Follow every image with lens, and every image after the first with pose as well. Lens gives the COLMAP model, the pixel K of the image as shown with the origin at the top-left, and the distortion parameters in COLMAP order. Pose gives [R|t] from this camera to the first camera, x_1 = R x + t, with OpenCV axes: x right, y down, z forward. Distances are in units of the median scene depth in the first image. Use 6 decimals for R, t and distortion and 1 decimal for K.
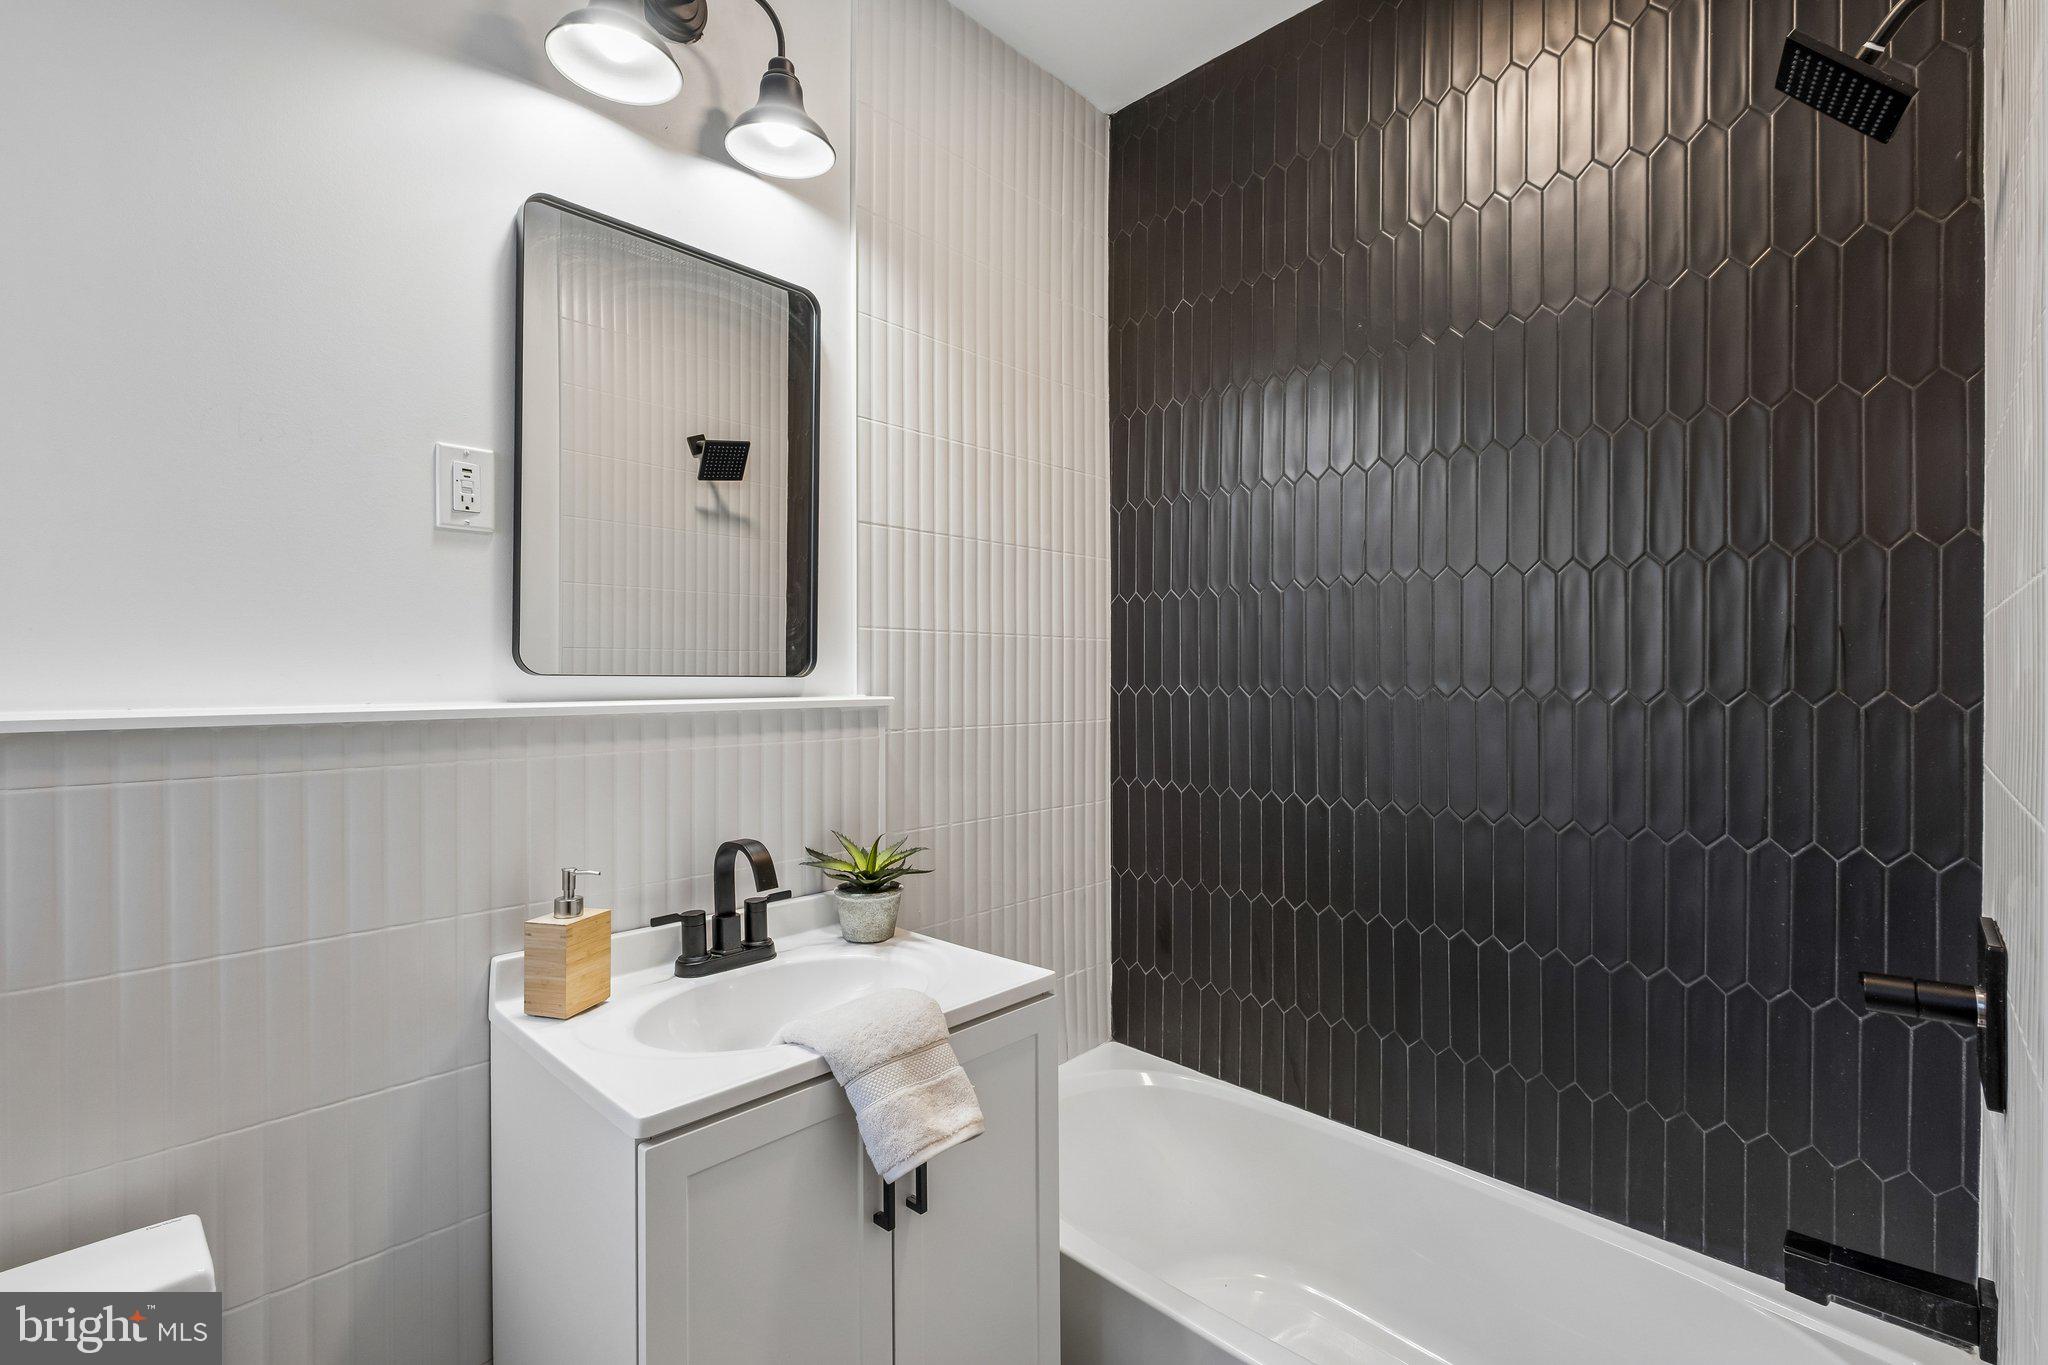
lens RADIAL K [[903.2, 0, 1009.0], [0, 903.2, 686.0], [0, 0, 1]] dist [-0.002329, -0.000565]
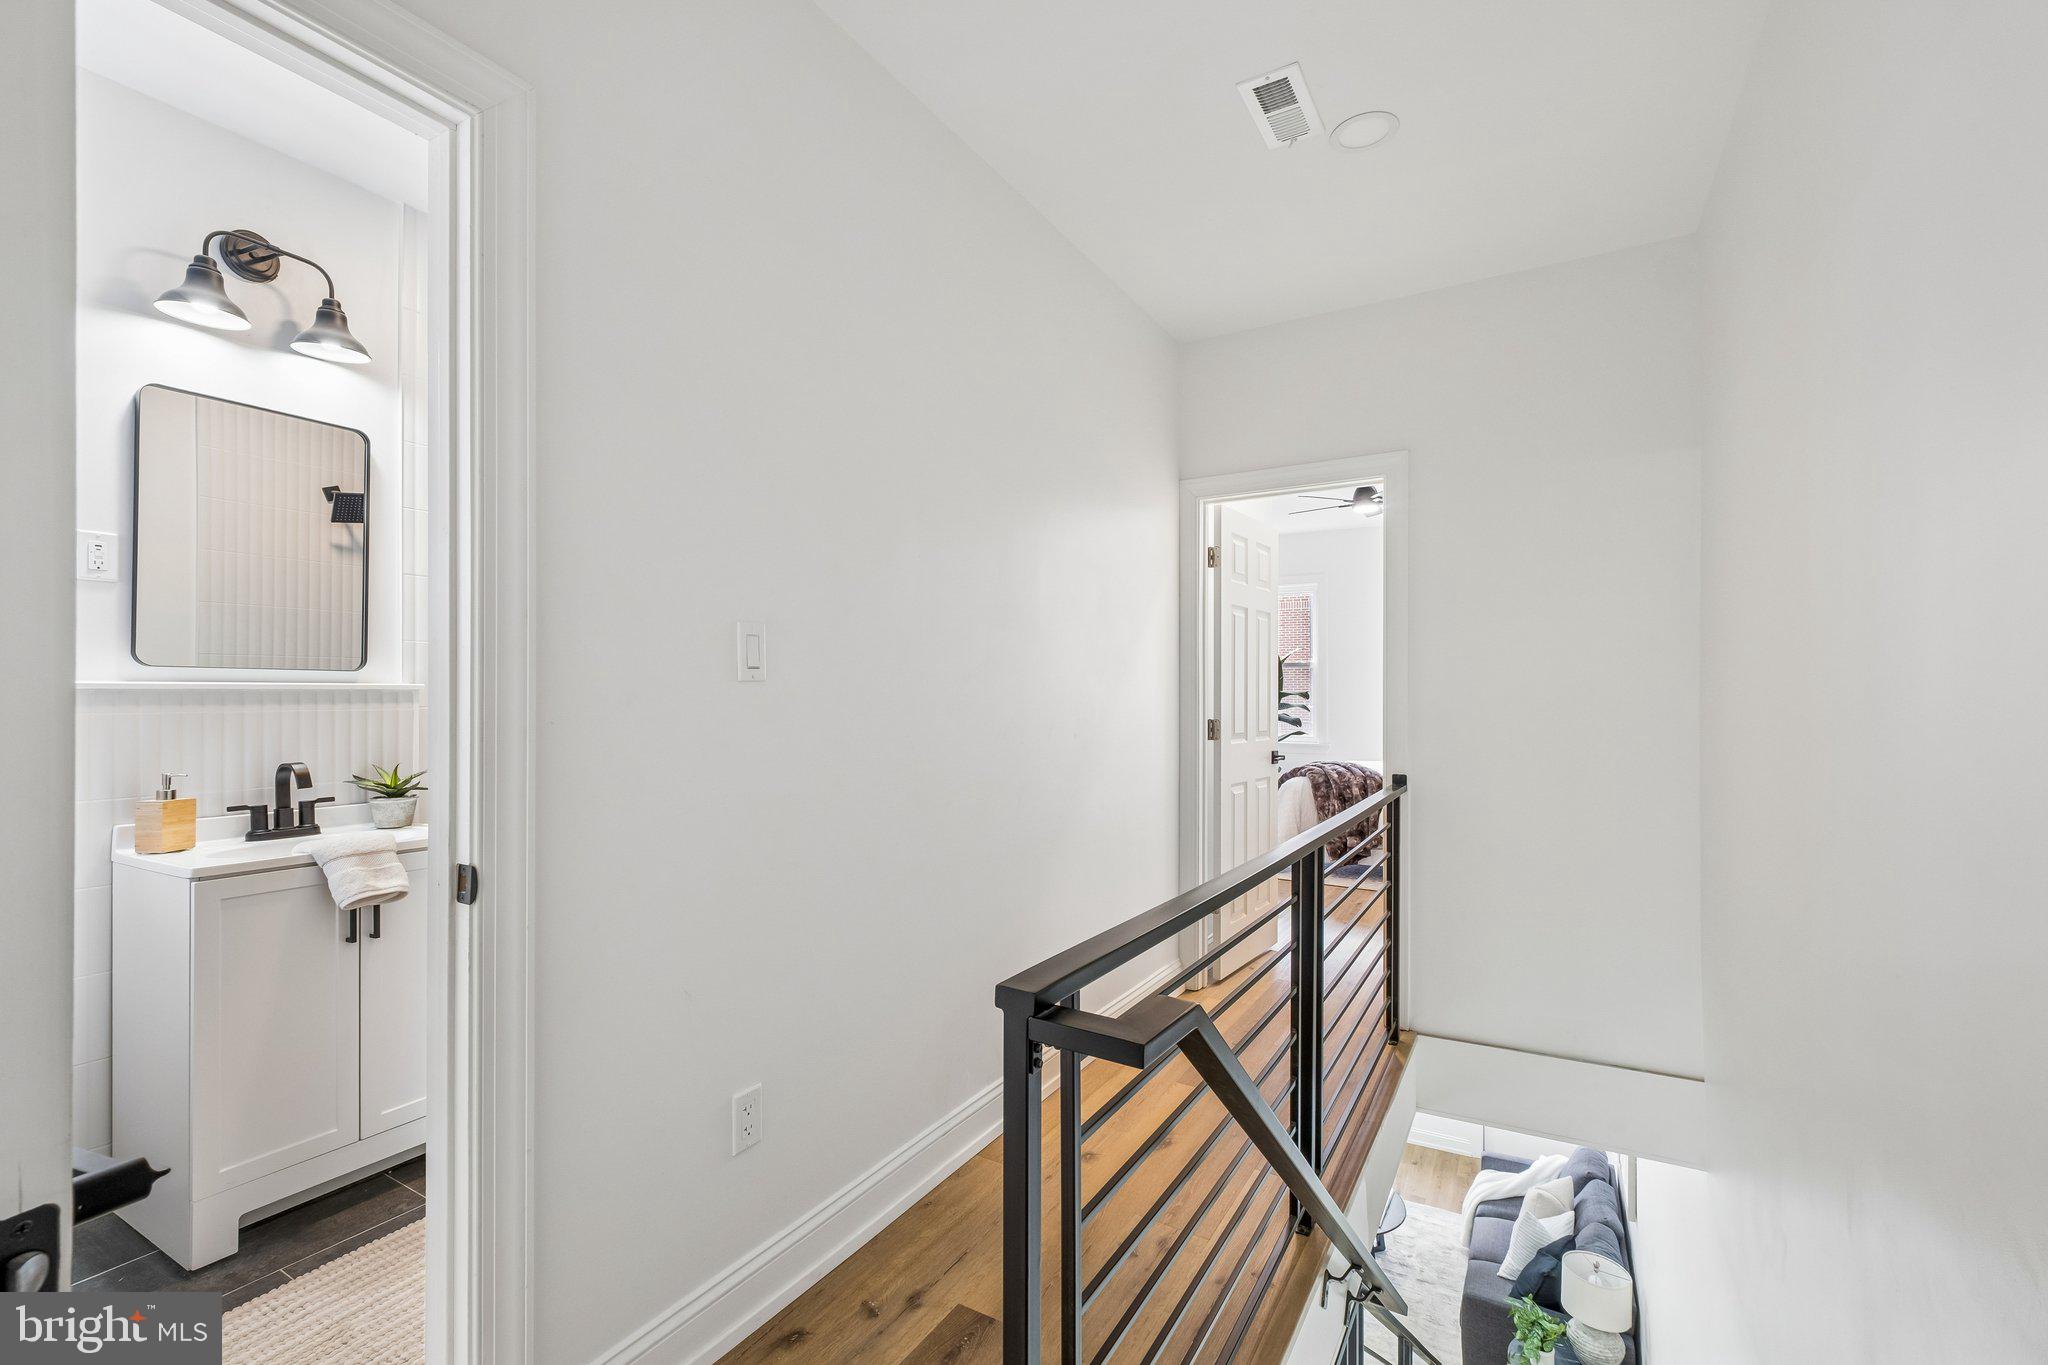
lens RADIAL K [[905.1, 0, 1016.0], [0, 905.1, 692.7], [0, 0, 1]] dist [0.008633, -0.000222]
pose [[0.972756, 0.000249, 0.231832, 0.624155], [0.002331, 0.999938, -0.010856, 0.057118], [-0.231820, 0.011101, 0.972695, -0.980322]]
